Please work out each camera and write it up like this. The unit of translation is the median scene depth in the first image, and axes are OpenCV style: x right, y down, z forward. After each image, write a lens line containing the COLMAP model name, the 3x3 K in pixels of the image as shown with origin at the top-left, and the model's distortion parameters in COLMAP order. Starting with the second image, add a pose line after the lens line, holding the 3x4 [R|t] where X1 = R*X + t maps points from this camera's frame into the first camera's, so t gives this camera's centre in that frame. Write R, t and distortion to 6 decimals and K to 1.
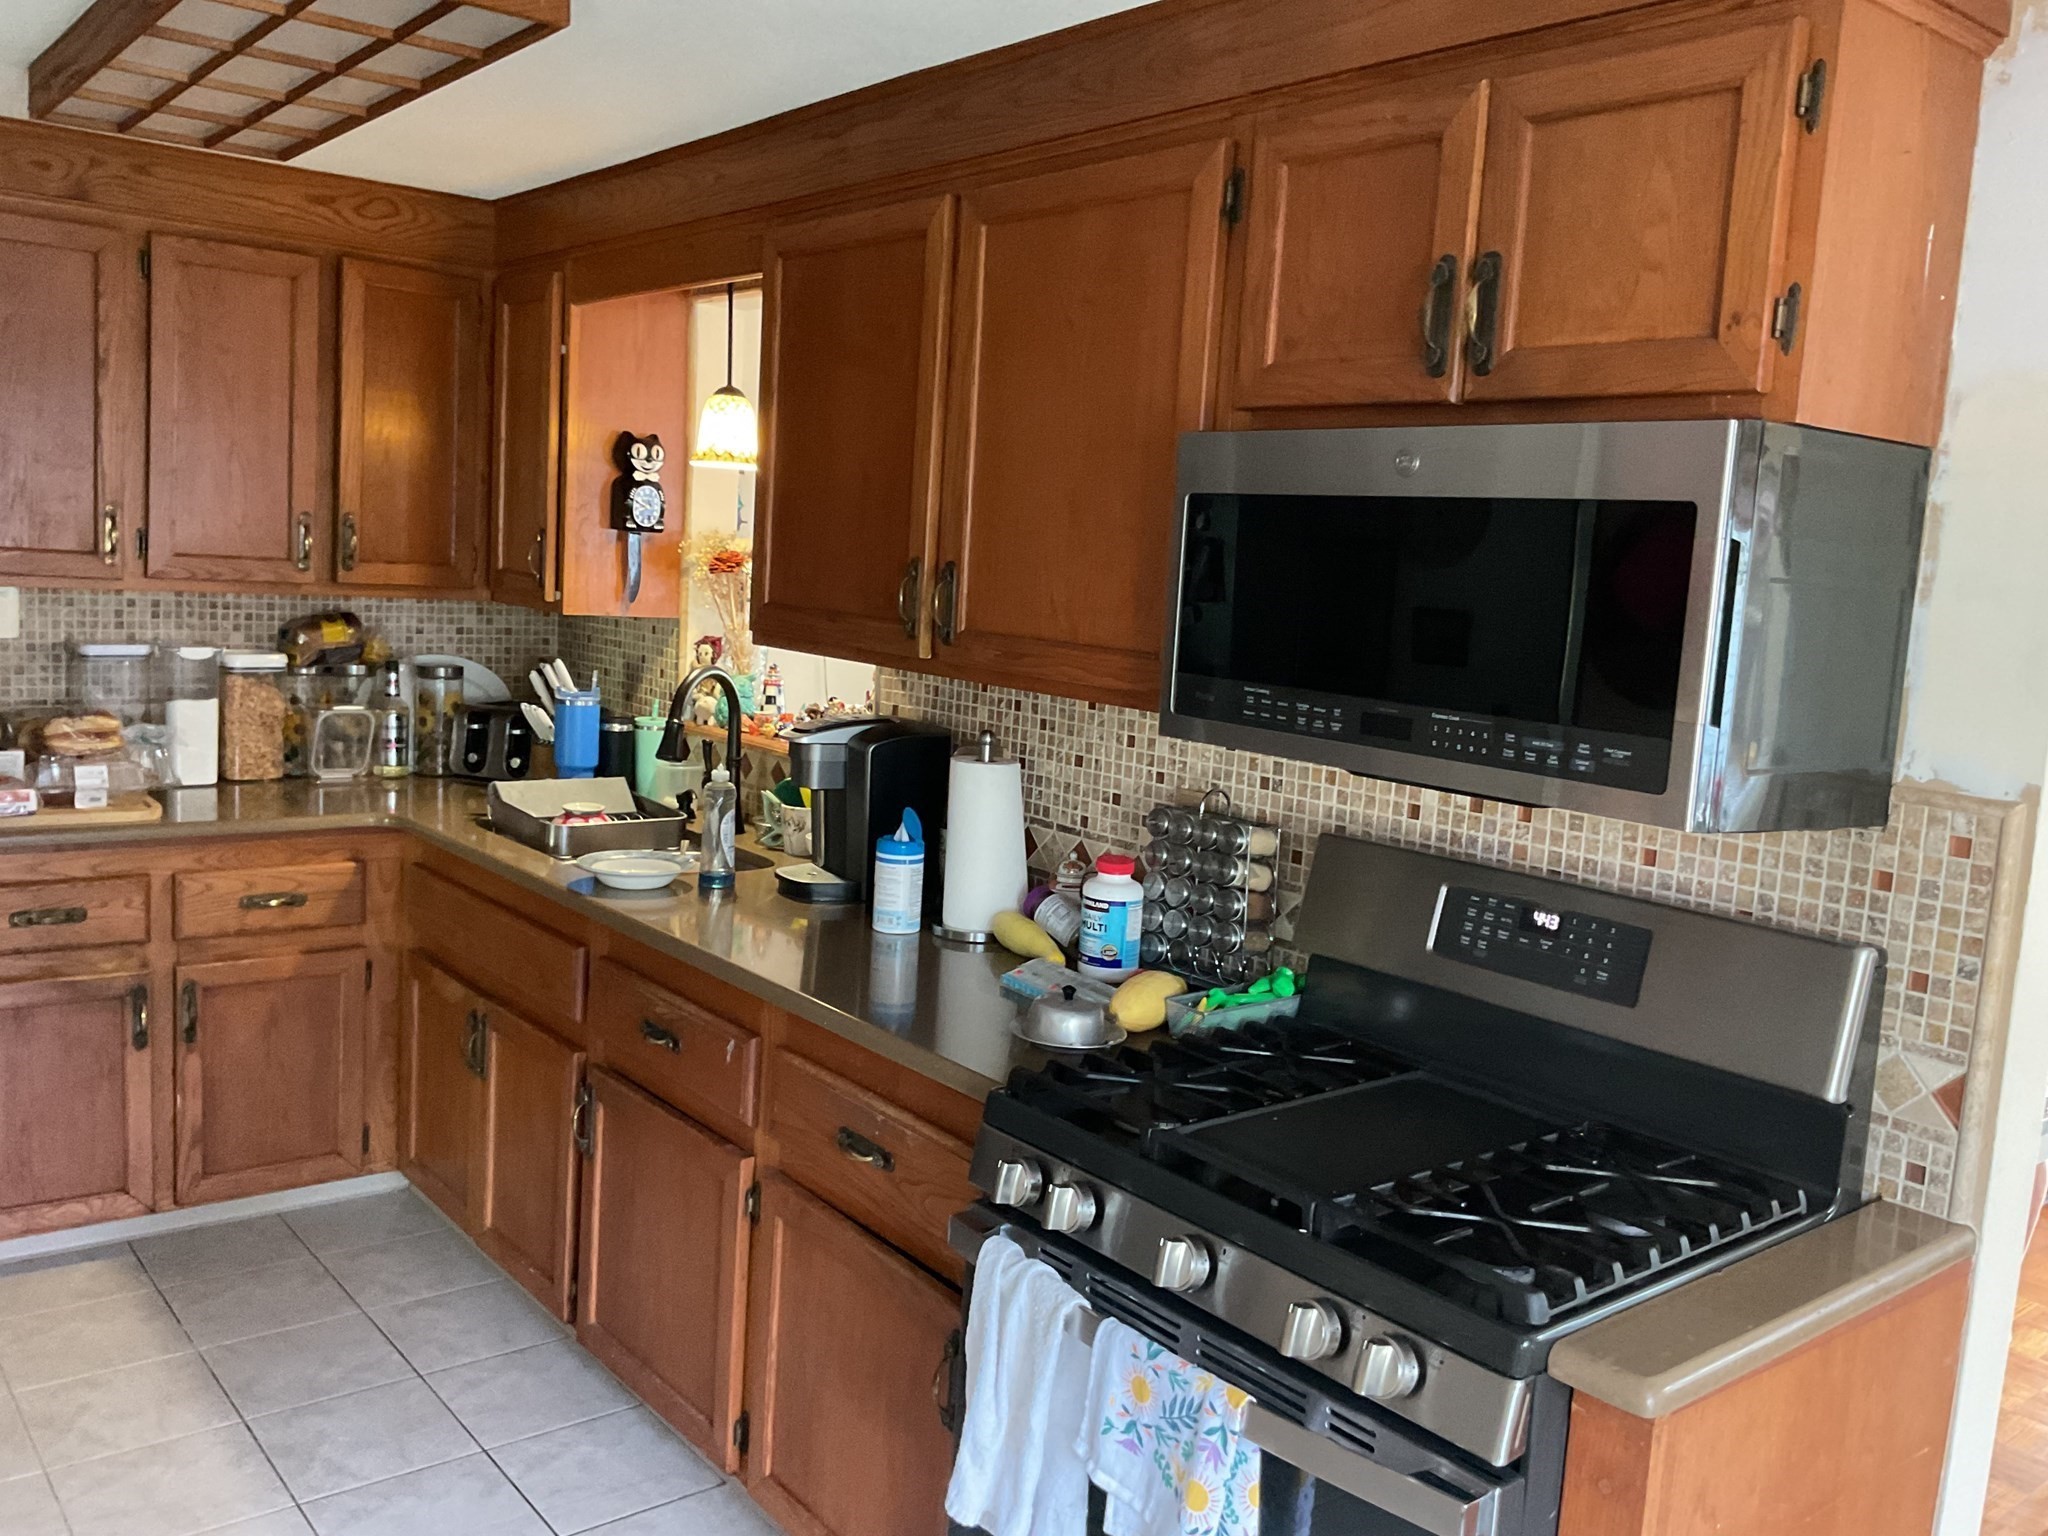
lens RADIAL K [[1722.2, 0, 1036.2], [0, 1722.2, 764.7], [0, 0, 1]] dist [0.080348, -0.138027]
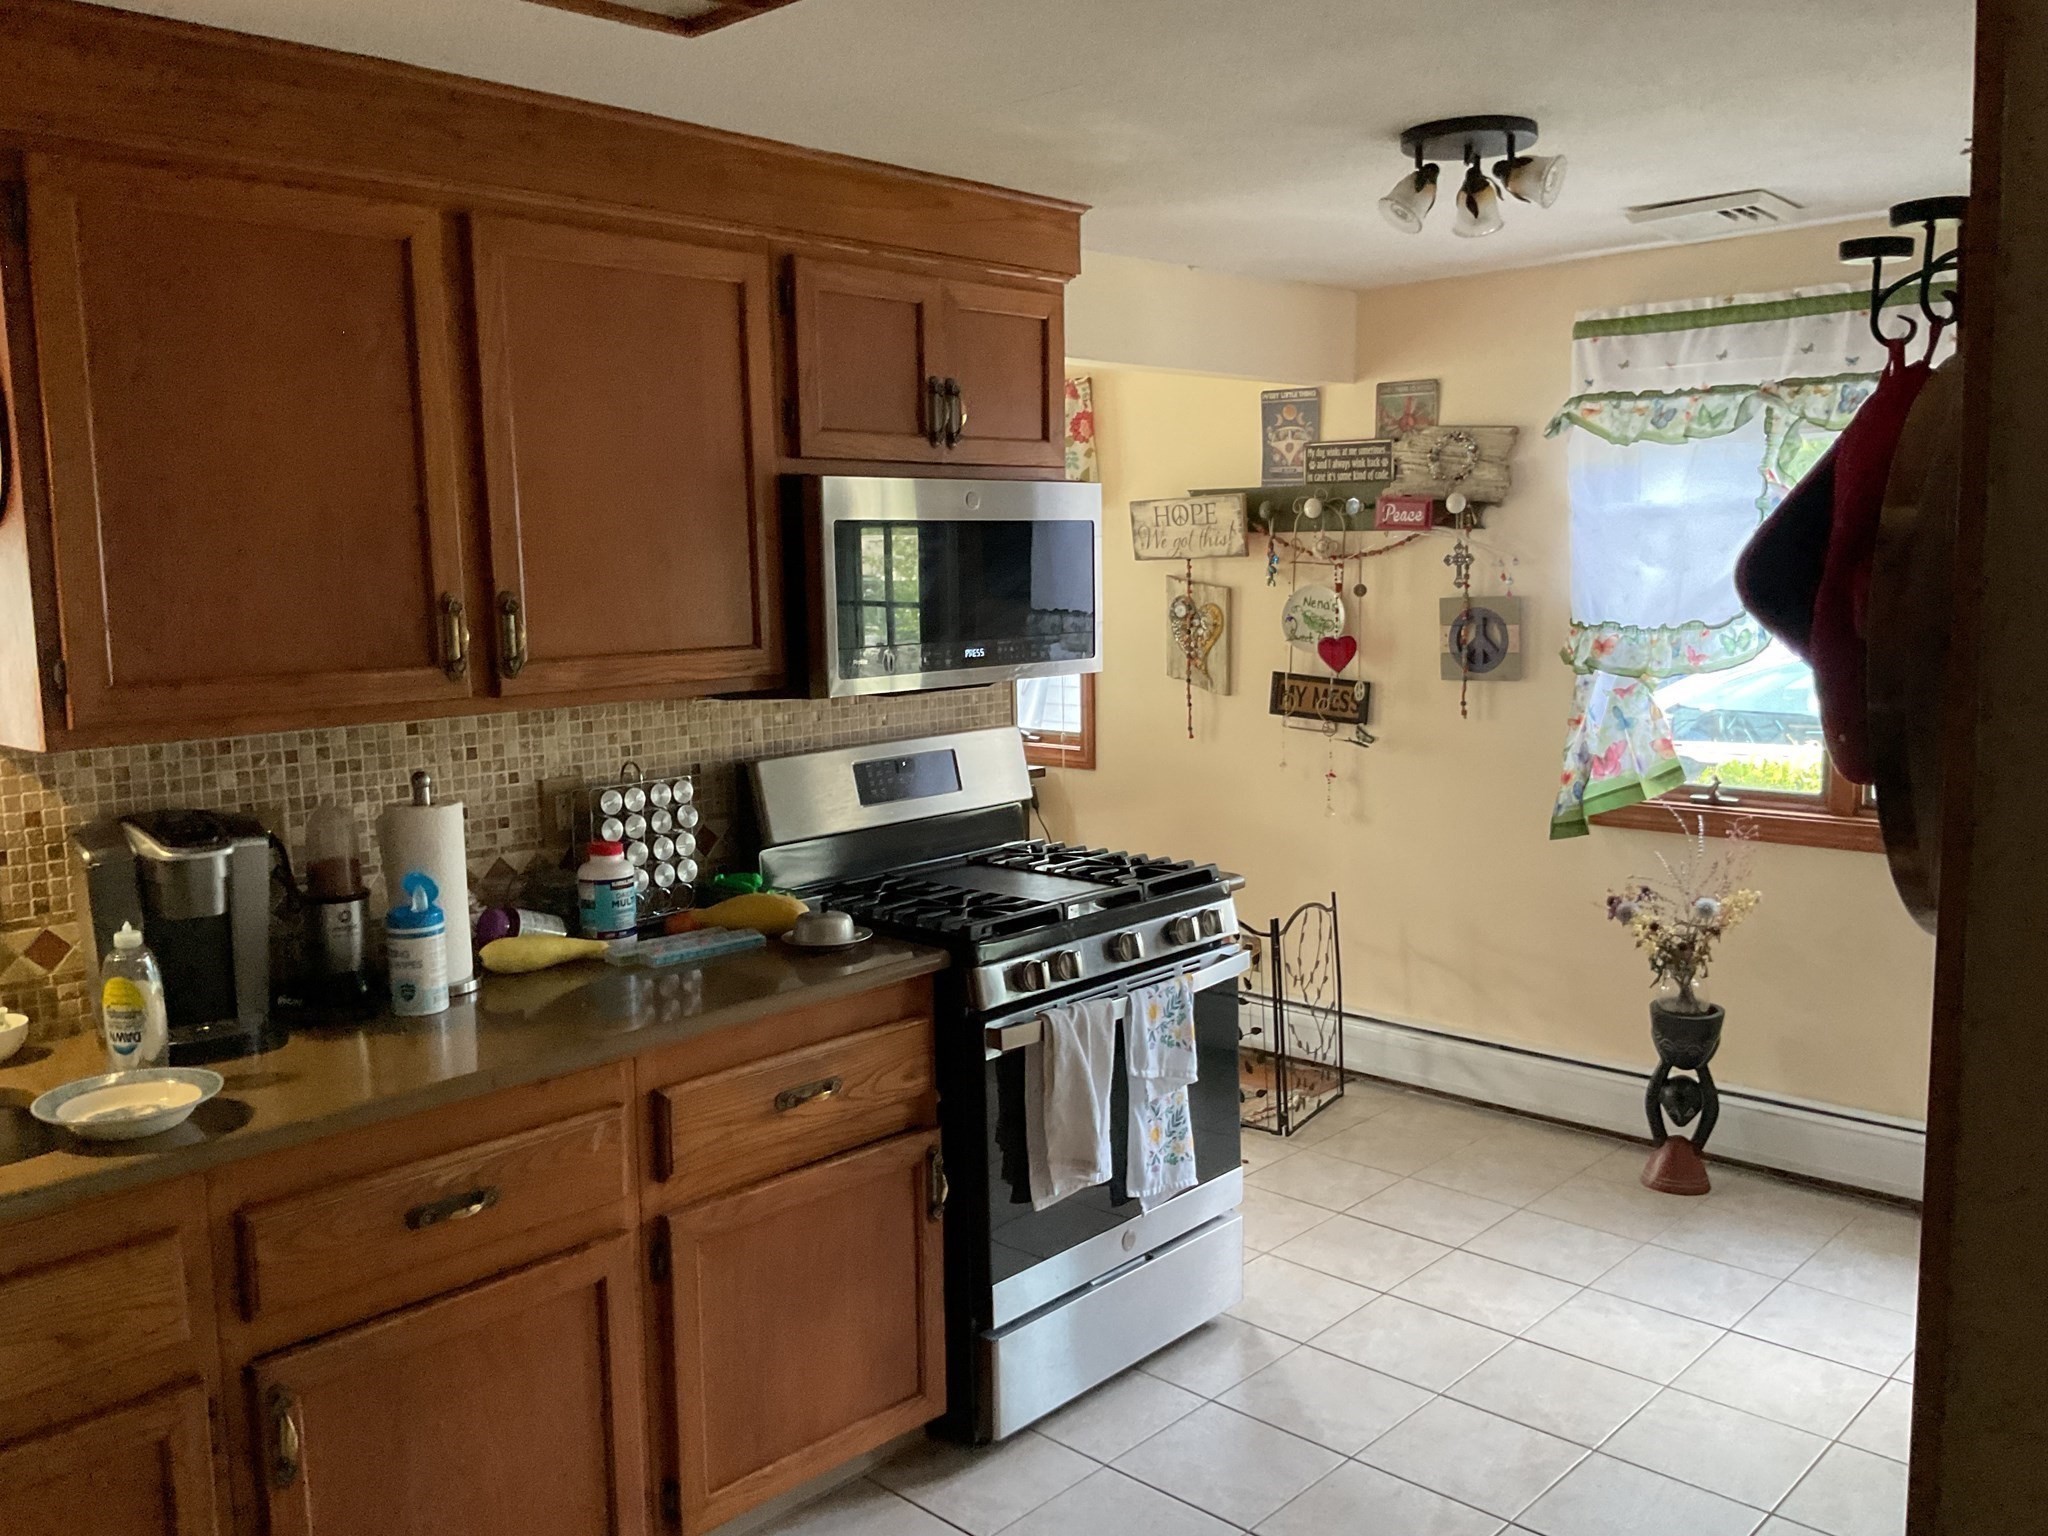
lens RADIAL K [[1722.2, 0, 1027.2], [0, 1722.2, 774.1], [0, 0, 1]] dist [0.080348, -0.138027]
pose [[-0.112948, -0.190580, 0.975152, -0.807691], [0.140474, 0.968512, 0.205552, -0.136307], [-0.983621, 0.160201, -0.082620, 0.616444]]
